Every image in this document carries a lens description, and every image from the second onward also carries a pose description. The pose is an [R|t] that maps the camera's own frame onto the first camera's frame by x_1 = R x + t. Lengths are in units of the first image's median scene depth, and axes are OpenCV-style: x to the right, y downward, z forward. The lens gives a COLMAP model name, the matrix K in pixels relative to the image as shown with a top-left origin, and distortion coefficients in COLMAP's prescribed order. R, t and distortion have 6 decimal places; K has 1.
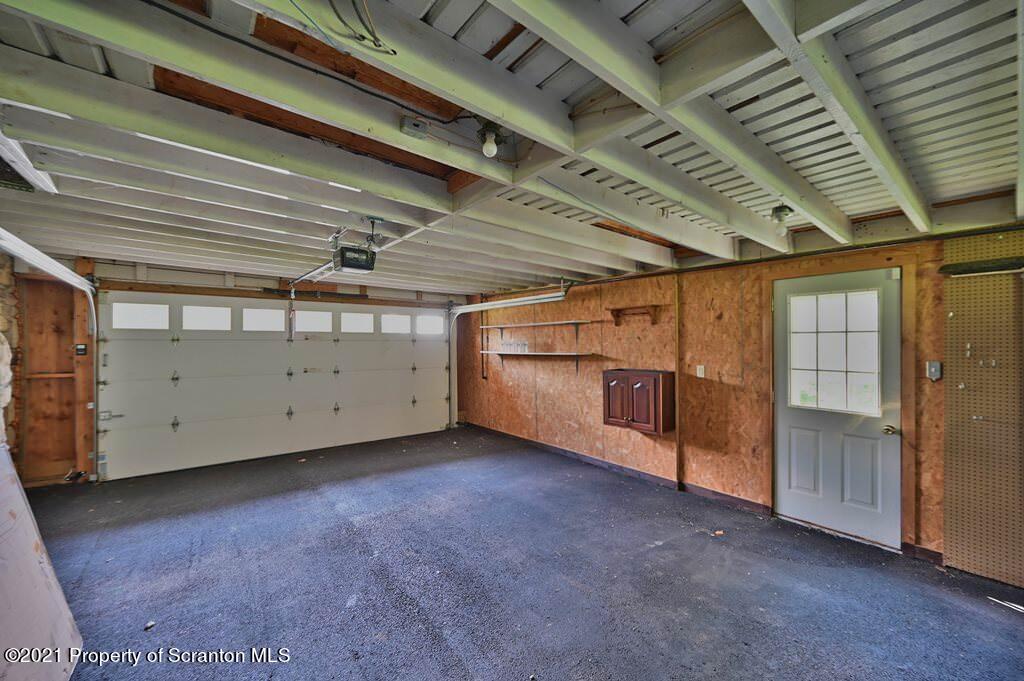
lens RADIAL K [[404.7, 0, 508.6], [0, 404.7, 344.4], [0, 0, 1]] dist [0.000972, -0.000021]
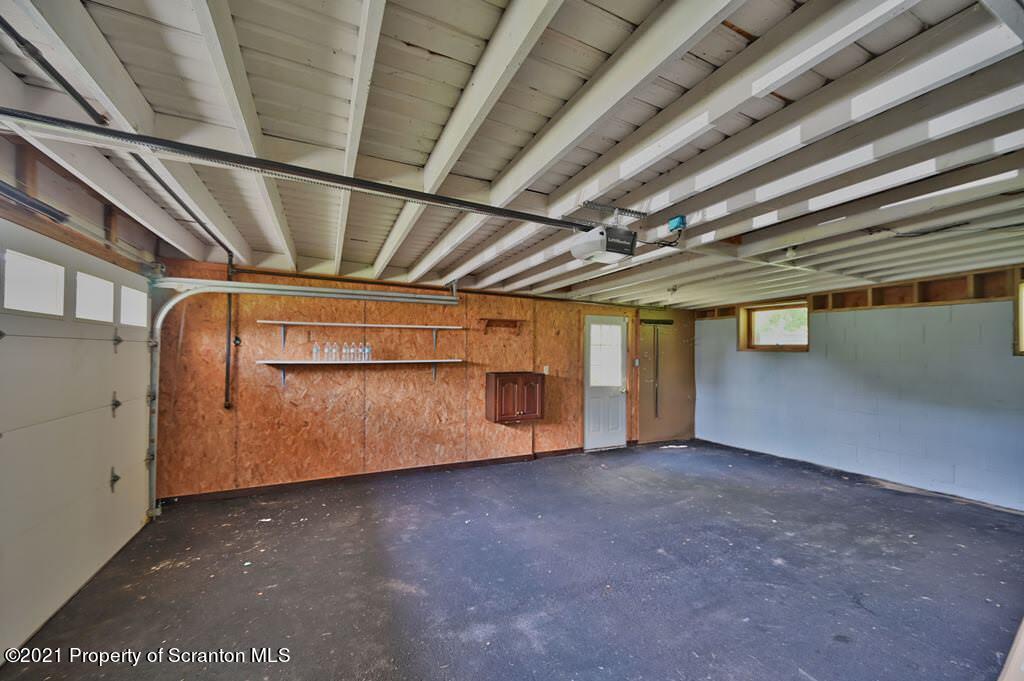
lens RADIAL K [[404.7, 0, 512.2], [0, 404.7, 343.7], [0, 0, 1]] dist [0.000972, -0.000021]
pose [[0.216070, 0.021331, 0.976145, -0.897239], [-0.002336, 0.999770, -0.021330, 0.003674], [-0.976375, 0.002329, 0.216070, 0.761902]]
